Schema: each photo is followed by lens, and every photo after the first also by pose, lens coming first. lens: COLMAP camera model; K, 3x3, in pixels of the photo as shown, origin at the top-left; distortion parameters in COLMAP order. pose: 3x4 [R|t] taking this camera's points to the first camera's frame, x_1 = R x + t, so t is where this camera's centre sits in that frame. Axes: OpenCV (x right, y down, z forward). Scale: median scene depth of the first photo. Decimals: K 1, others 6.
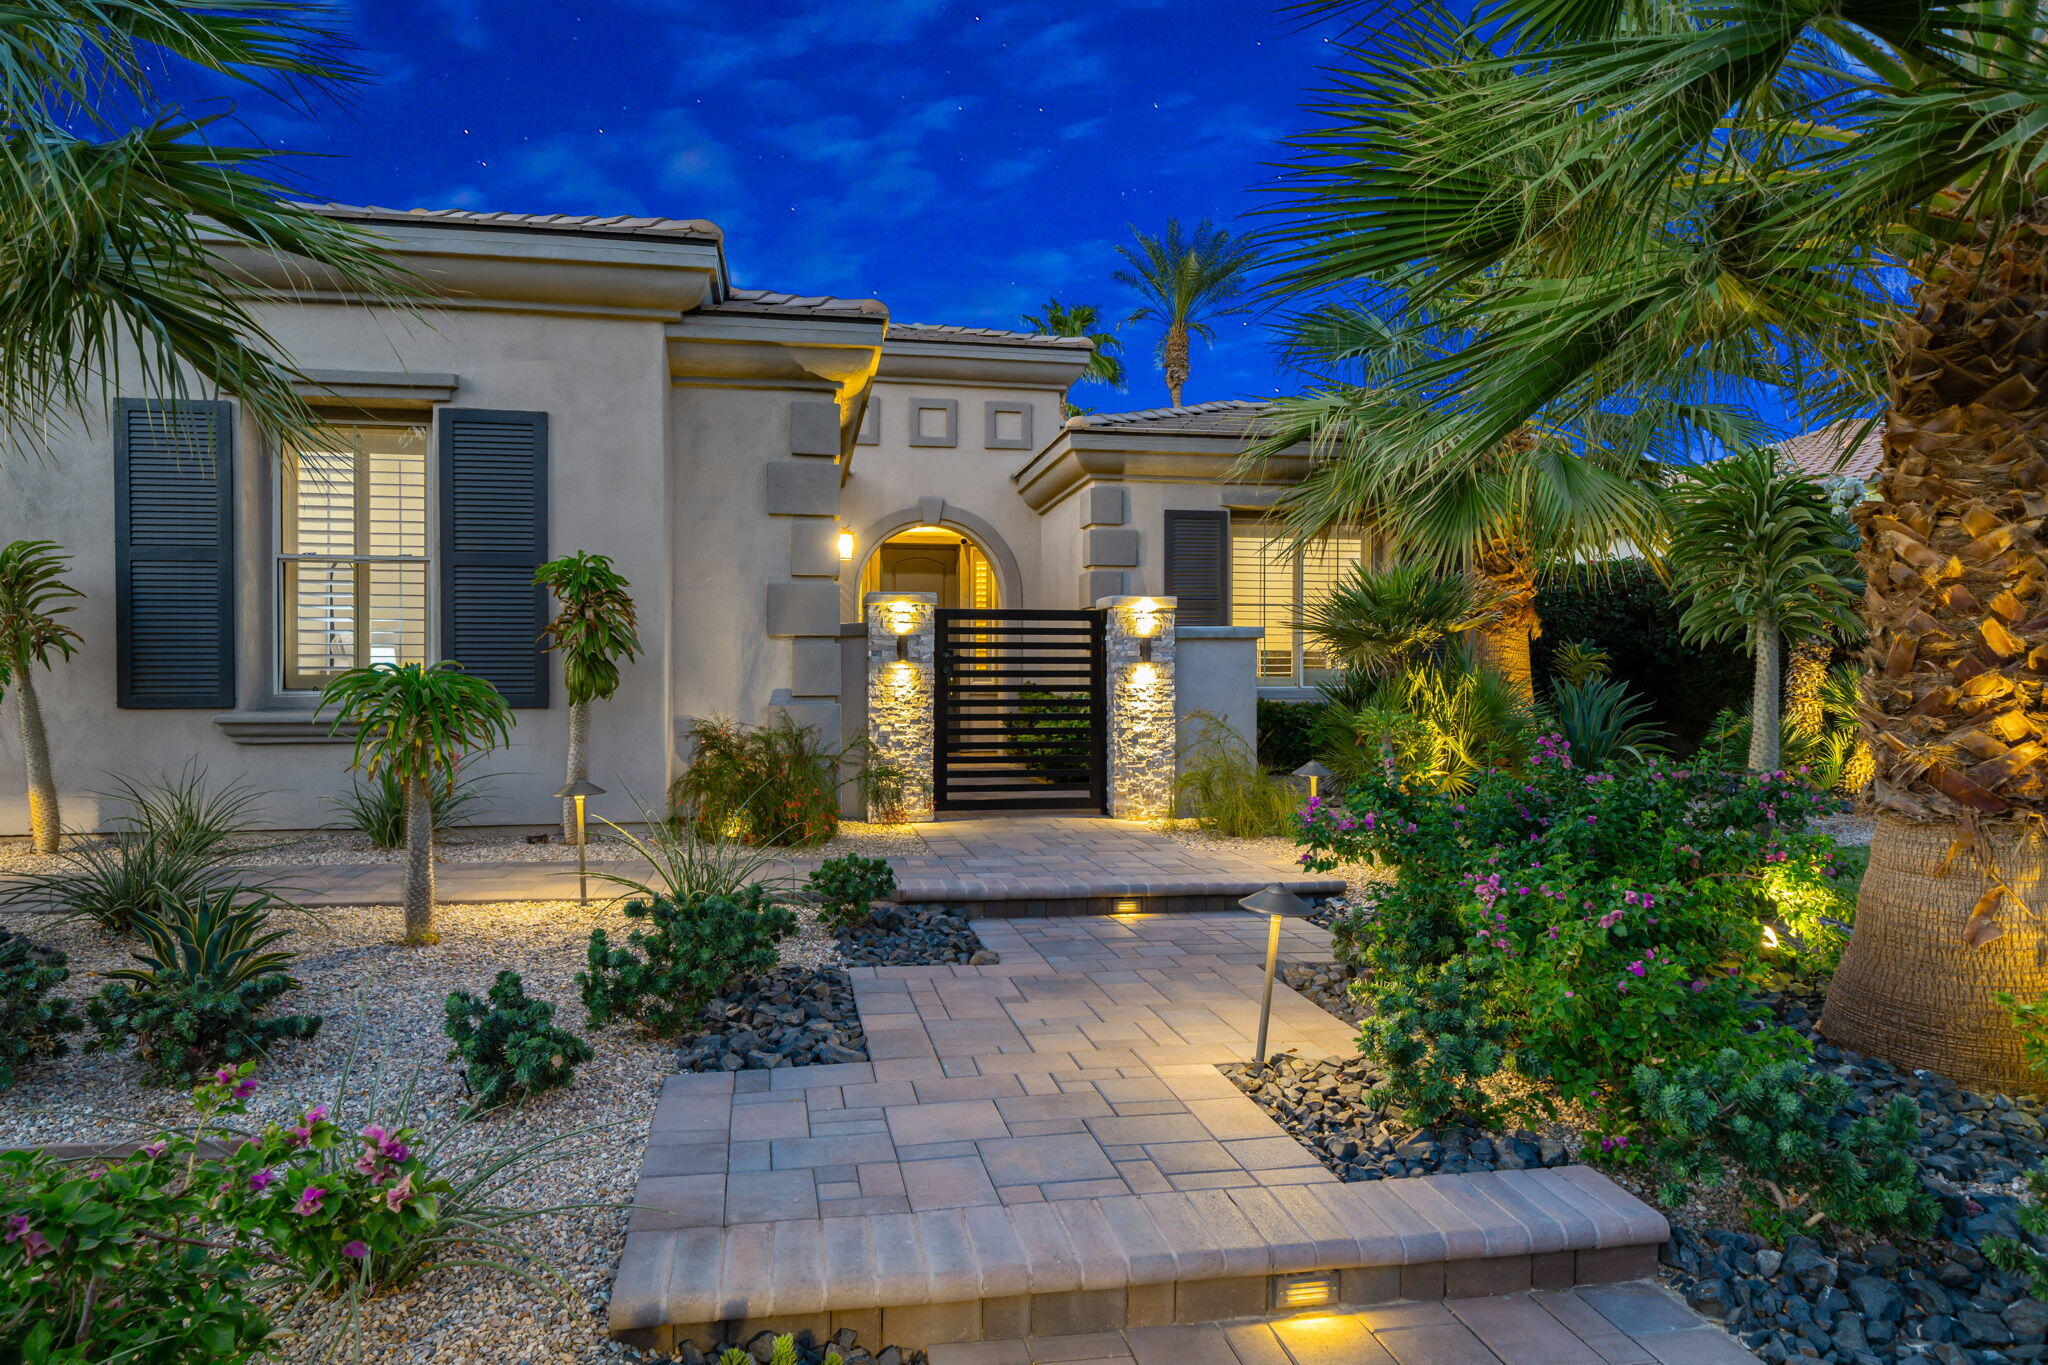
lens RADIAL K [[1275.7, 0, 1015.0], [0, 1275.7, 686.8], [0, 0, 1]] dist [0.001969, 0.001658]
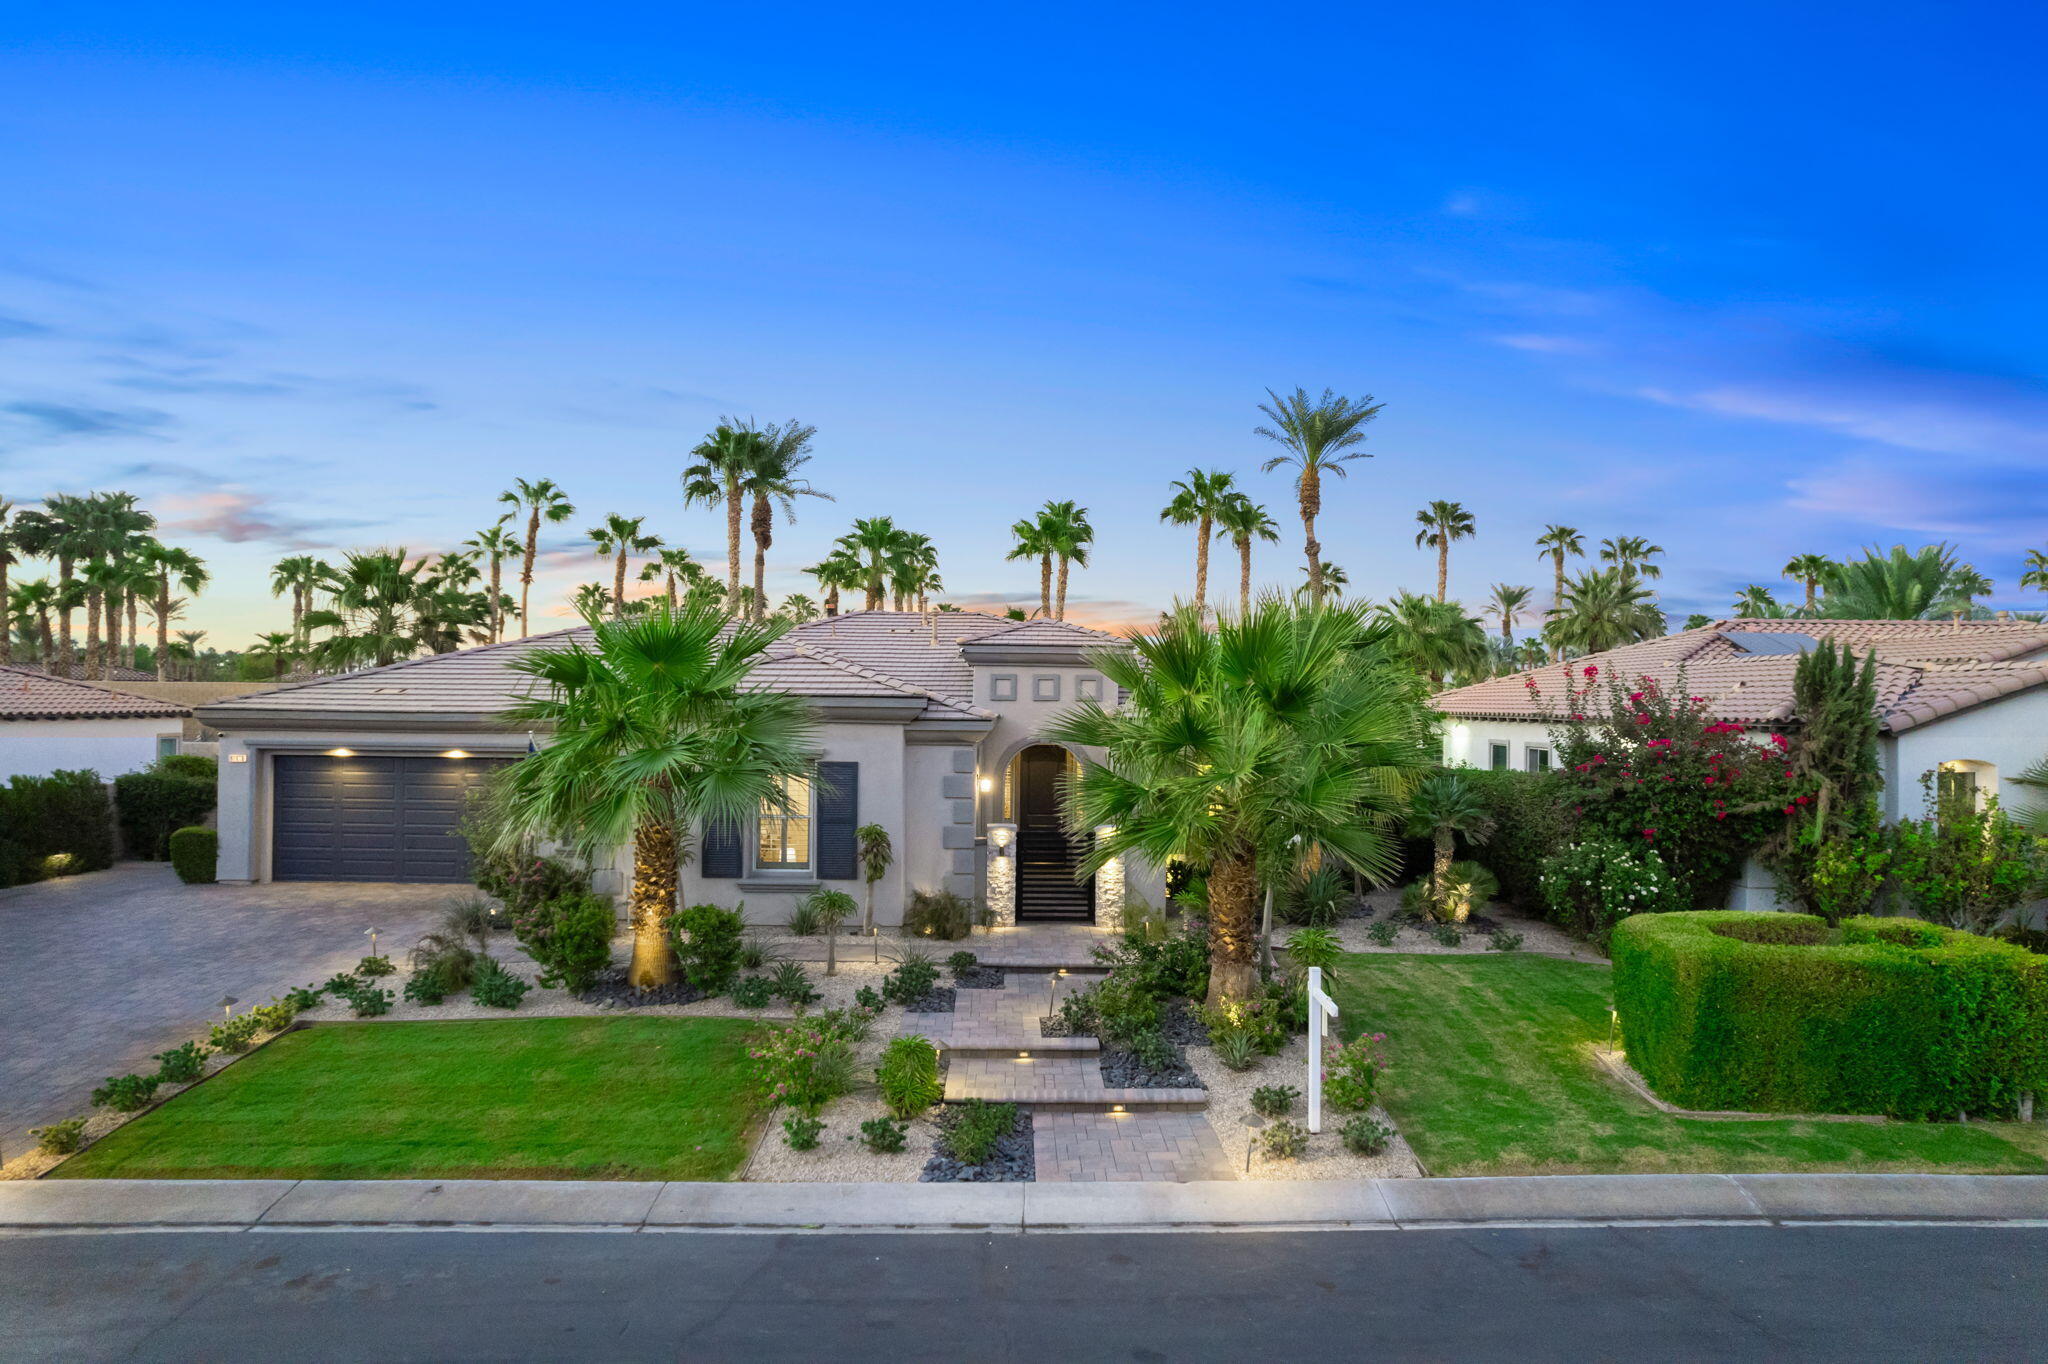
lens RADIAL K [[1275.7, 0, 1015.0], [0, 1275.7, 686.3], [0, 0, 1]] dist [0.001969, 0.001658]
pose [[0.984747, 0.002950, -0.173965, 0.589102], [-0.006377, 0.999796, -0.019145, -0.497450], [0.173873, 0.019962, 0.984566, -2.233900]]
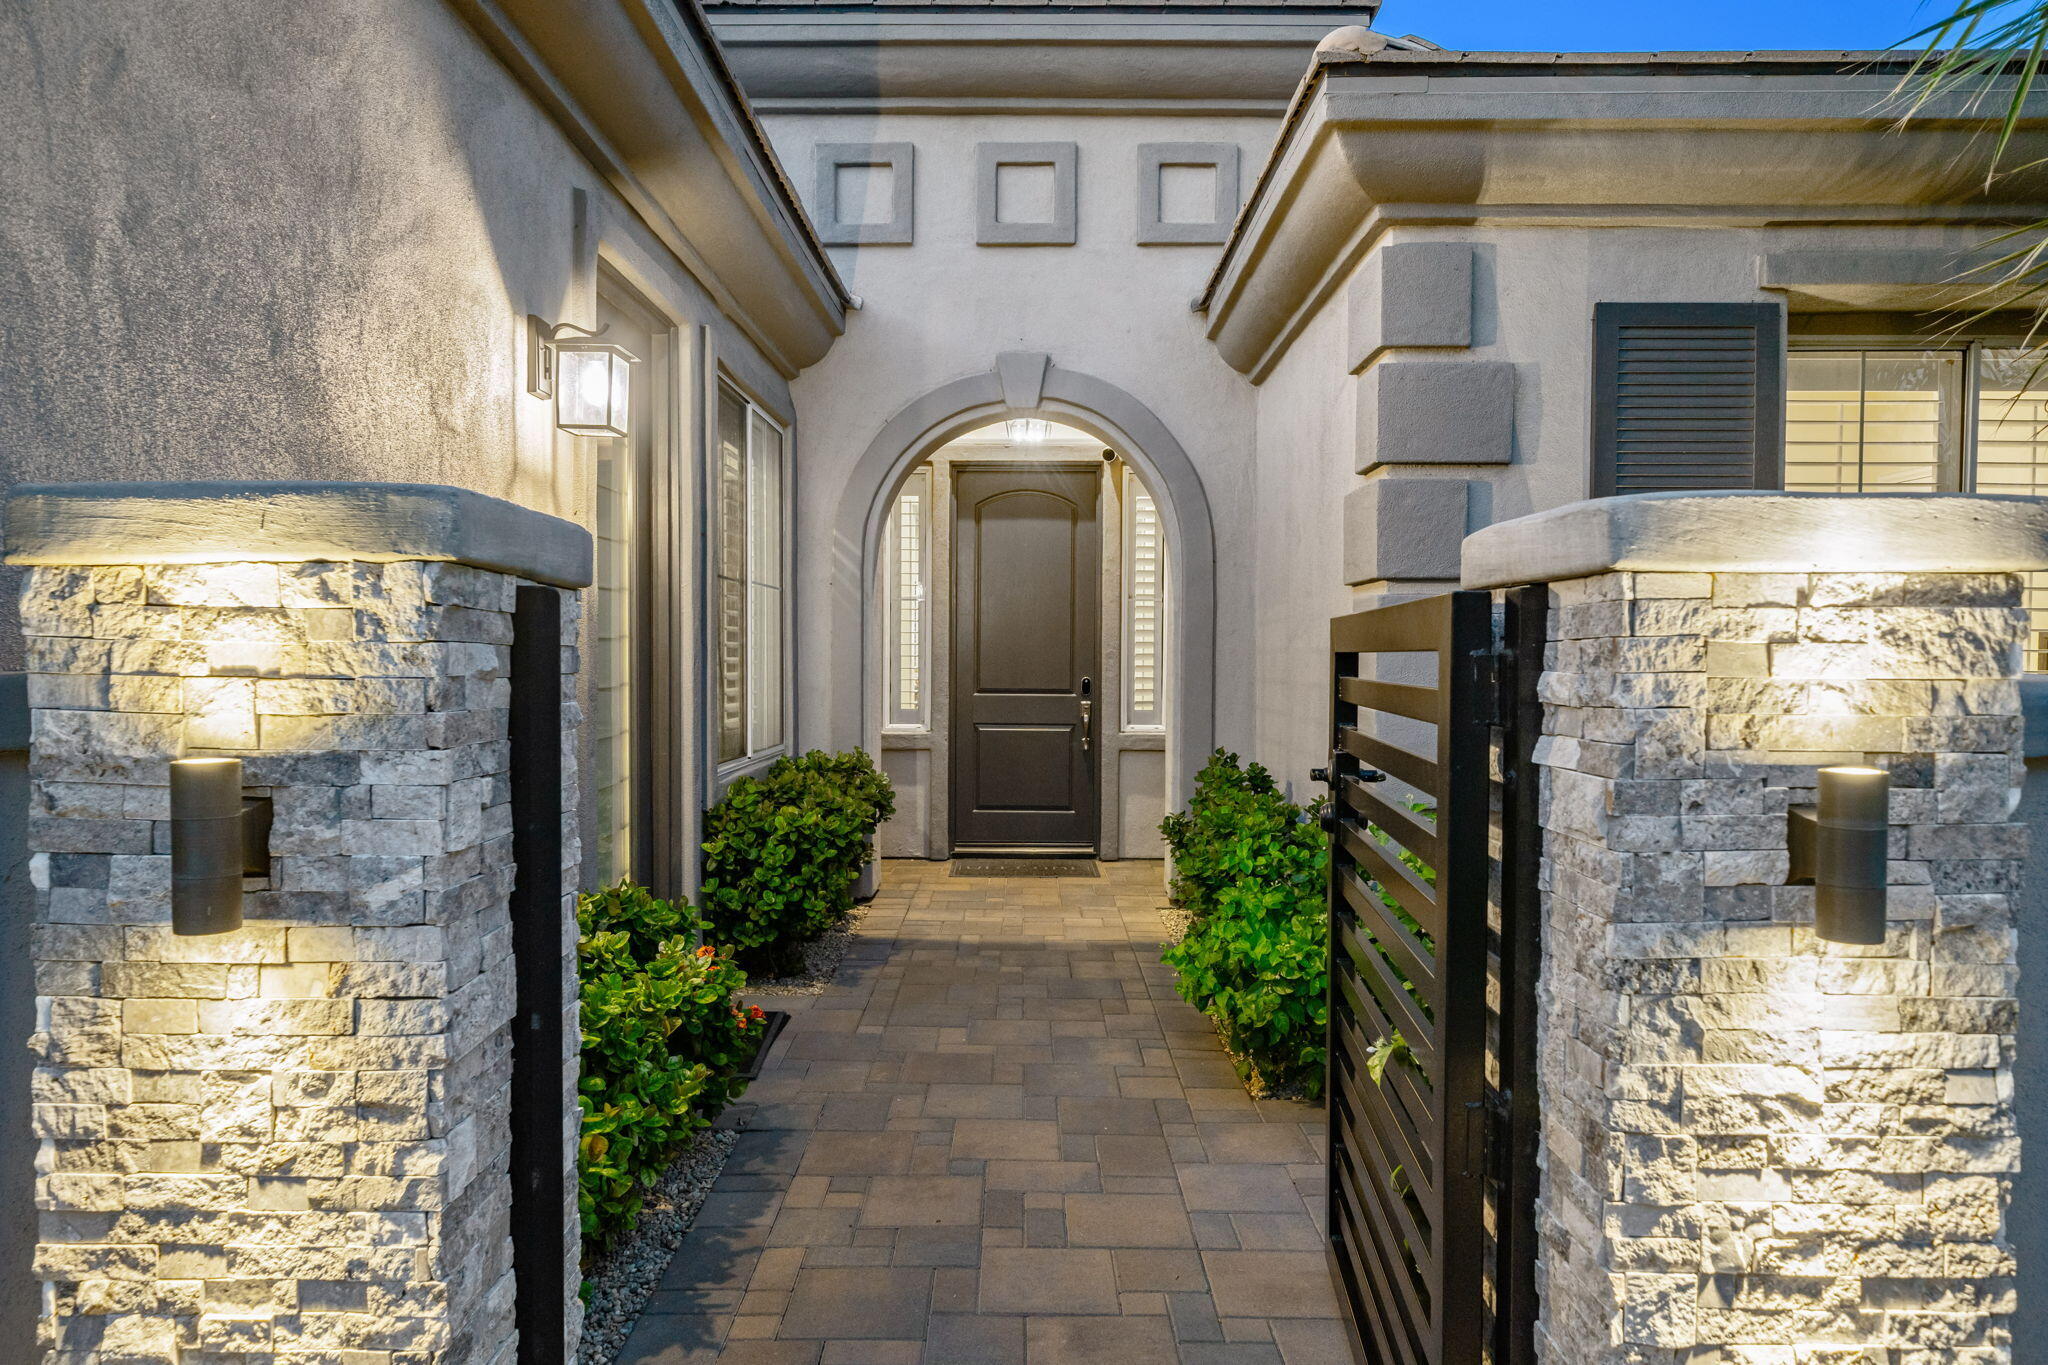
lens RADIAL K [[1275.7, 0, 1015.0], [0, 1275.7, 686.8], [0, 0, 1]] dist [0.001969, 0.001658]
pose [[0.982248, 0.008649, -0.187385, 0.063128], [-0.005302, 0.999817, 0.018356, -0.092172], [0.187510, -0.017037, 0.982115, 1.512938]]
